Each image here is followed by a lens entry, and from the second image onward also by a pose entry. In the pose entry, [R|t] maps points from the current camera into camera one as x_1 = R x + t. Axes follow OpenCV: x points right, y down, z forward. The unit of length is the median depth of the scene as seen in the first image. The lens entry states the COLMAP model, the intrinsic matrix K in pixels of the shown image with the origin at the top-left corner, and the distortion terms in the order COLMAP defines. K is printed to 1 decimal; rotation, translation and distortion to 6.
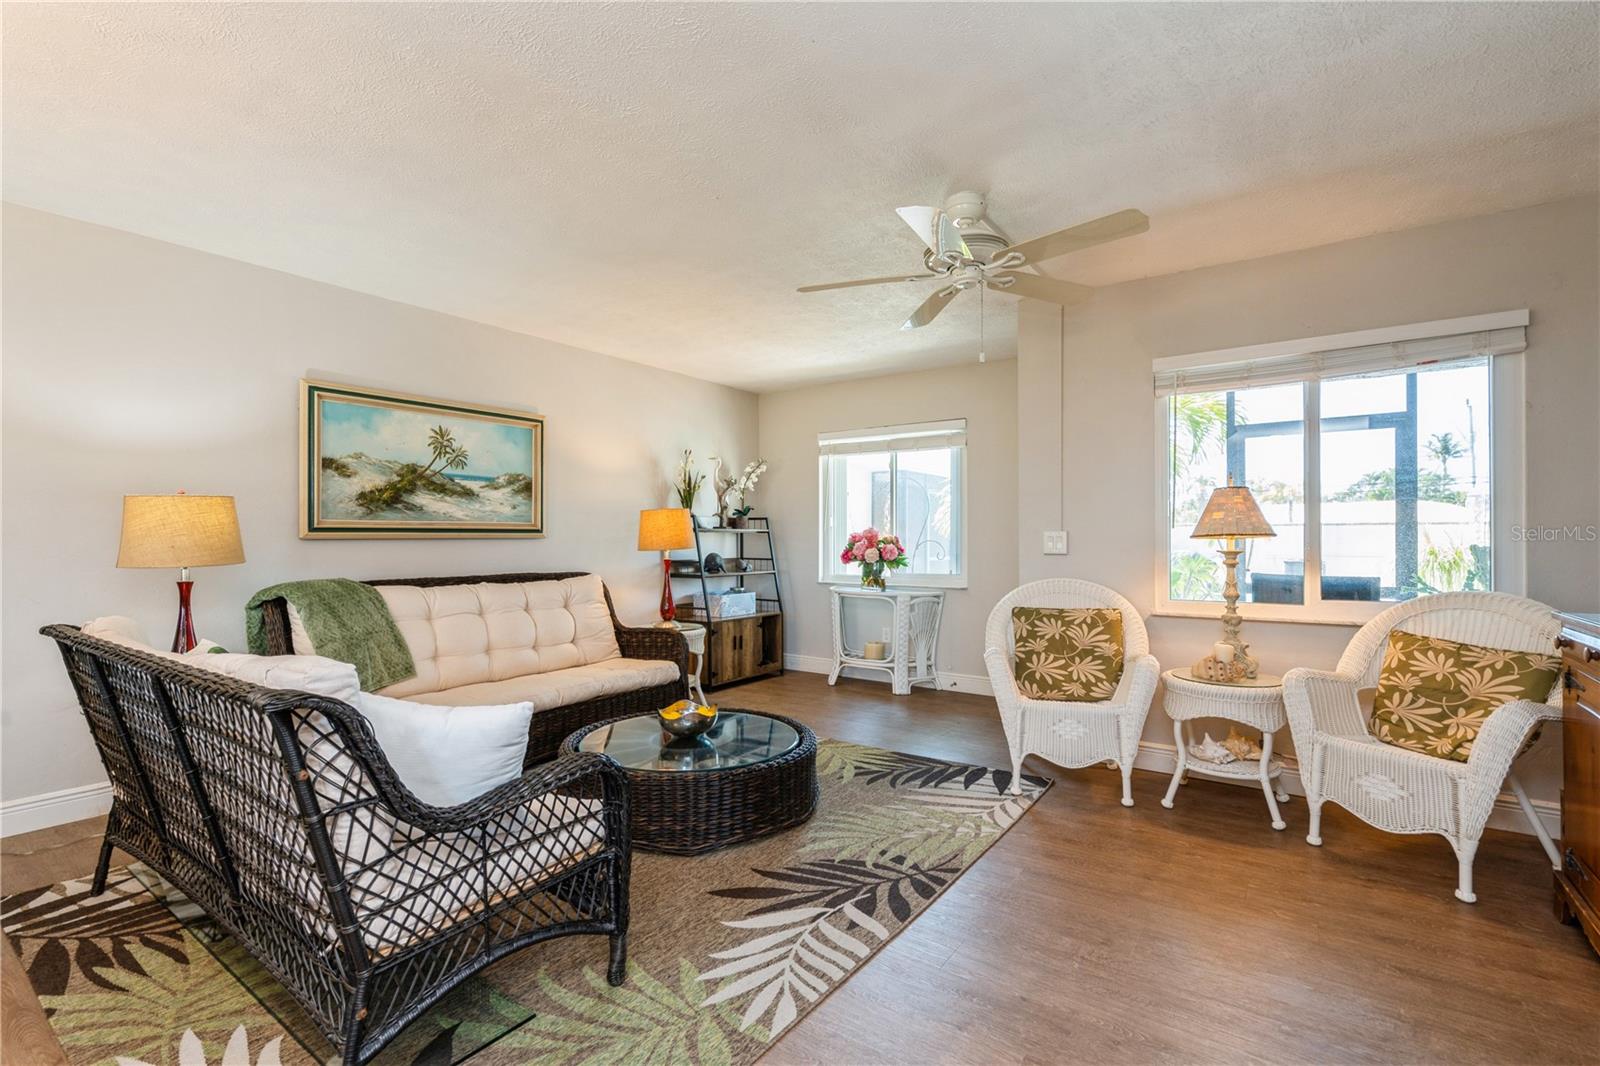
lens RADIAL K [[732.0, 0, 782.4], [0, 732.0, 530.1], [0, 0, 1]] dist [-0.002414, -0.000239]
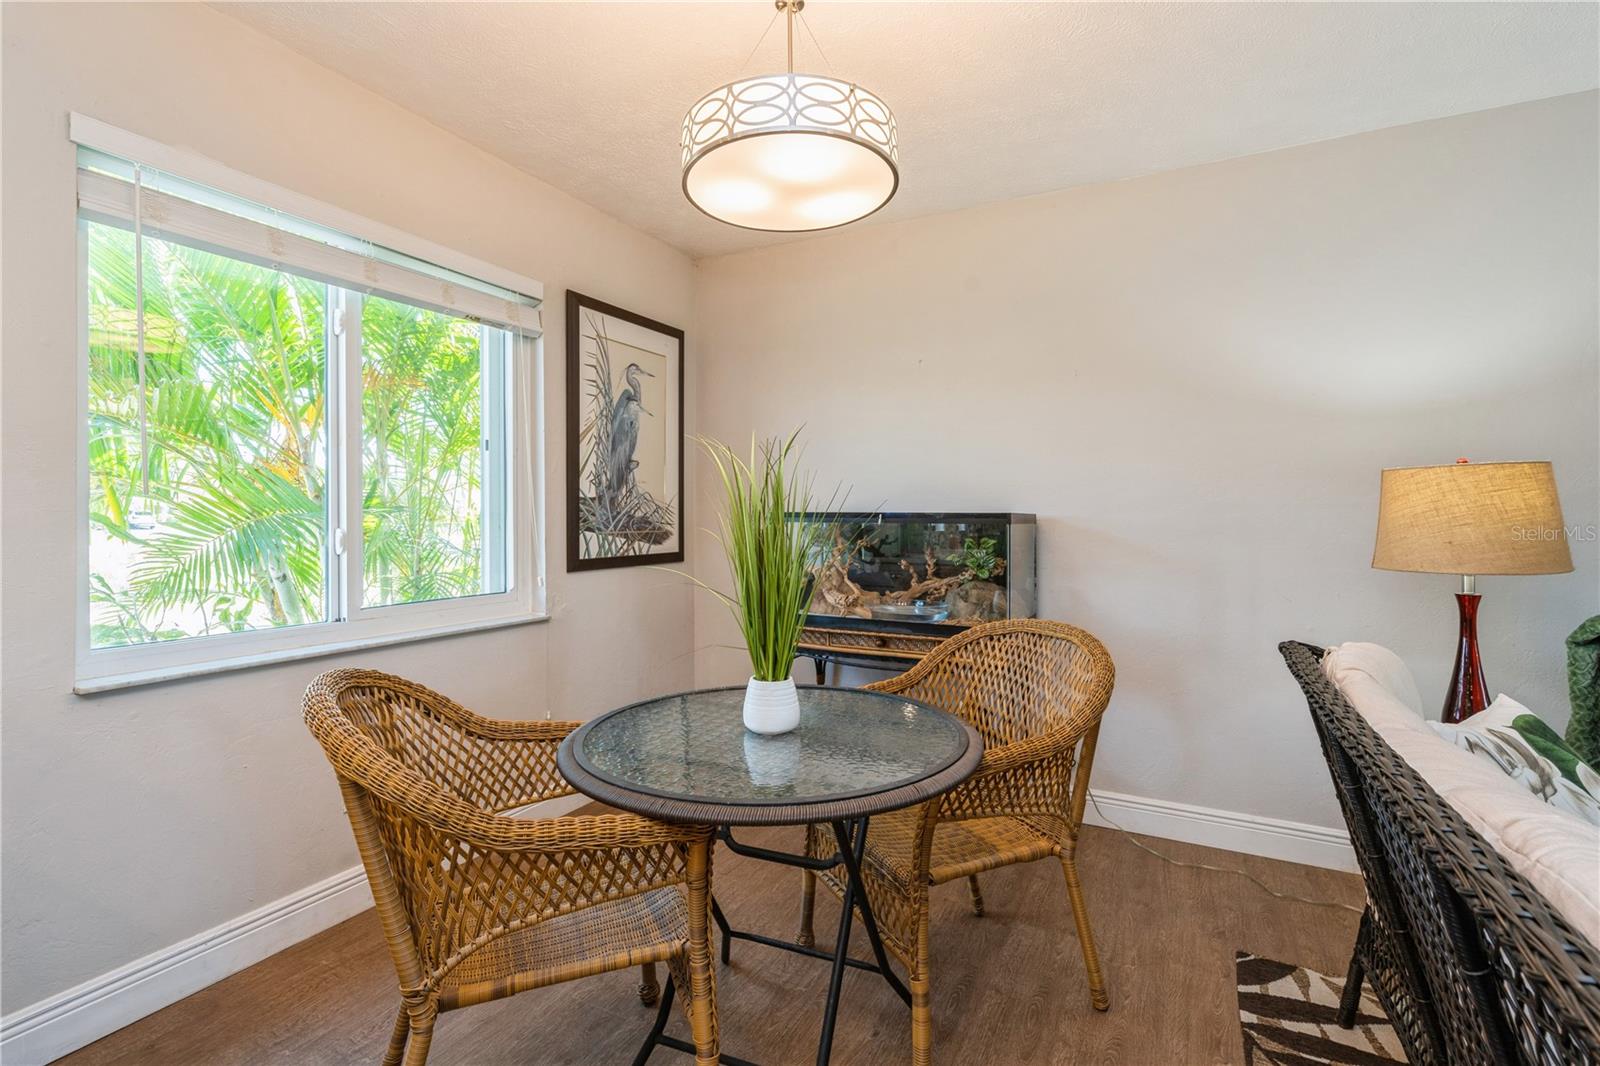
lens RADIAL K [[732.0, 0, 807.0], [0, 732.0, 519.3], [0, 0, 1]] dist [-0.002414, -0.000239]
pose [[0.165857, 0.004533, -0.986139, -0.235966], [0.007483, 0.999955, 0.005855, -0.005871], [0.986121, -0.008351, 0.165816, 0.267202]]
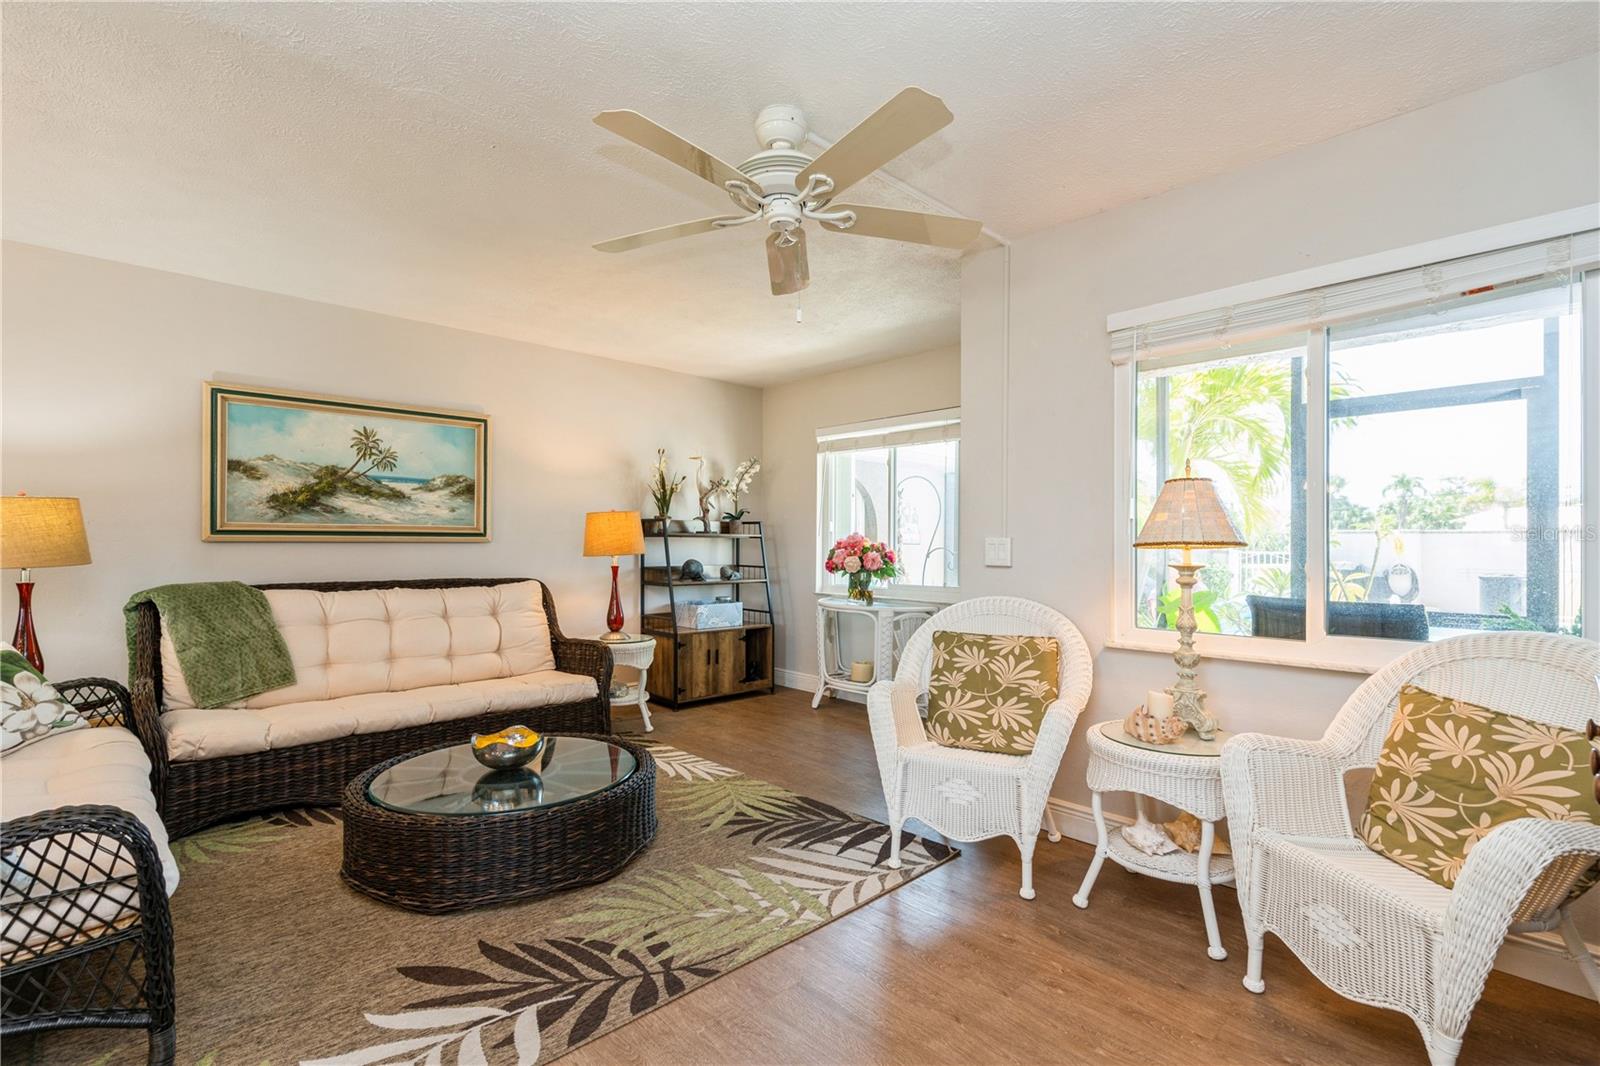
lens RADIAL K [[732.0, 0, 779.3], [0, 732.0, 534.8], [0, 0, 1]] dist [-0.002414, -0.000239]
pose [[0.980988, 0.004565, -0.194013, 0.353965], [-0.004734, 0.999989, -0.000402, -0.000164], [0.194009, 0.001313, 0.980999, 0.195508]]
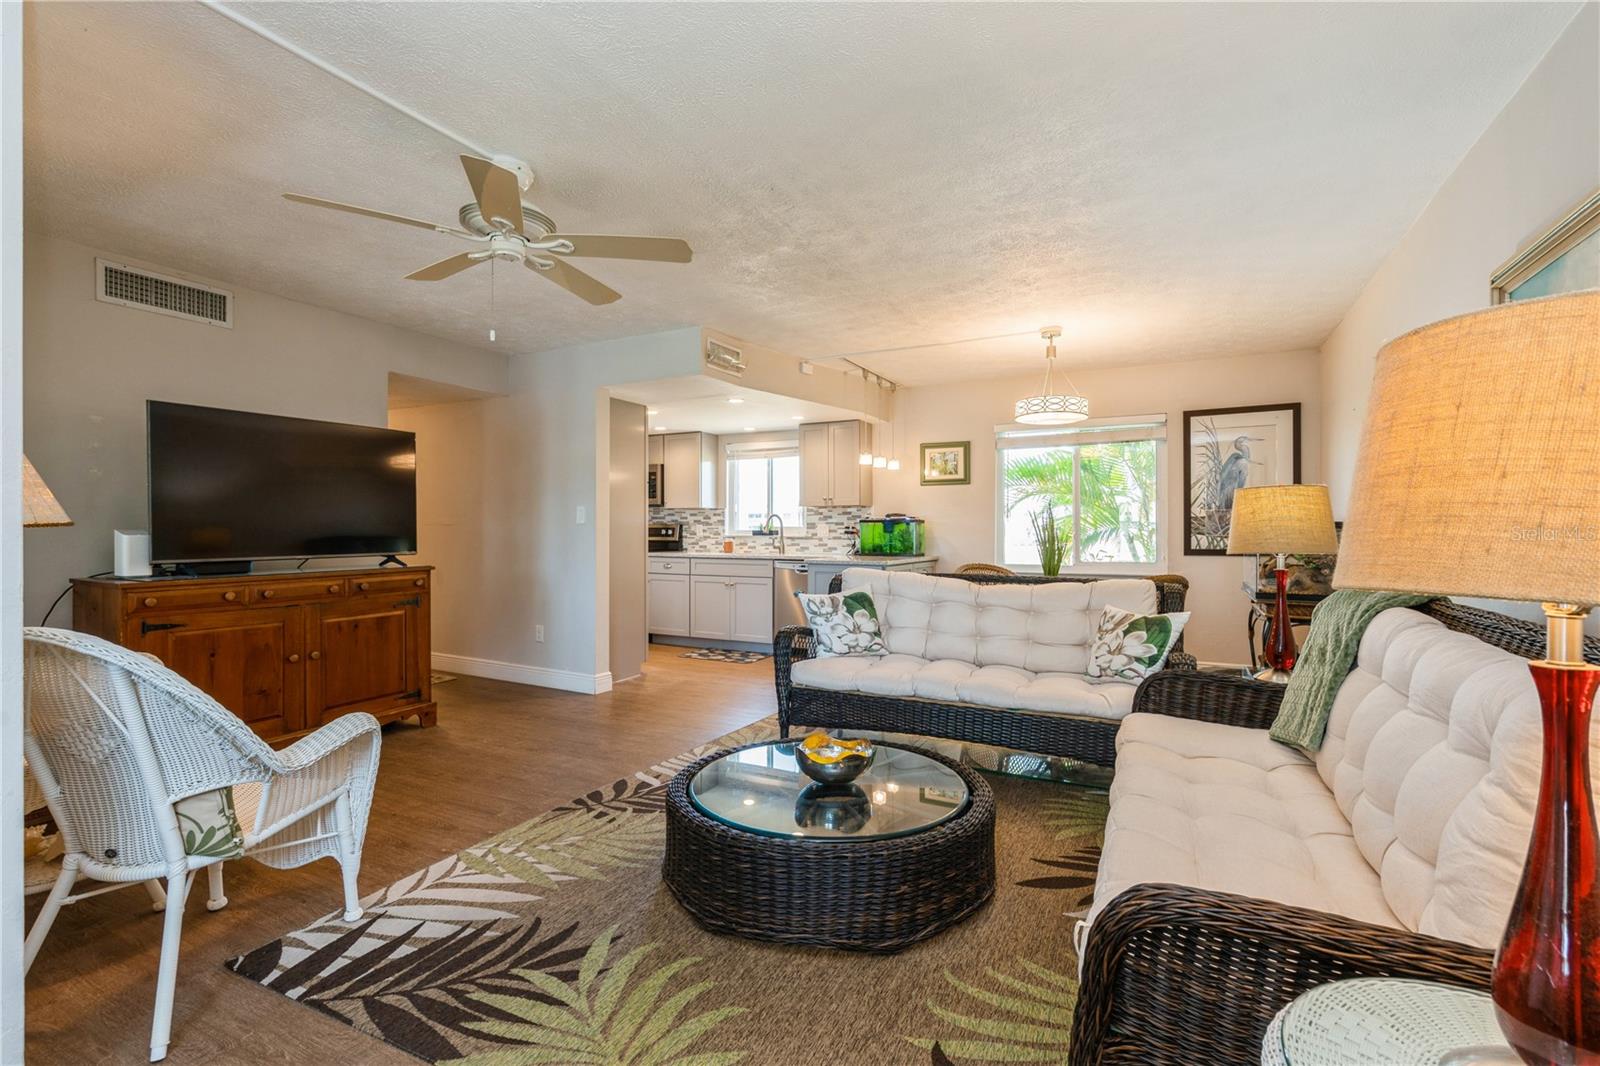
lens RADIAL K [[732.0, 0, 801.1], [0, 732.0, 535.7], [0, 0, 1]] dist [-0.002414, -0.000239]
pose [[-0.986526, 0.000919, -0.163604, 0.031714], [0.001606, 0.999990, -0.004068, 0.021701], [0.163599, -0.004276, -0.986518, 1.732758]]
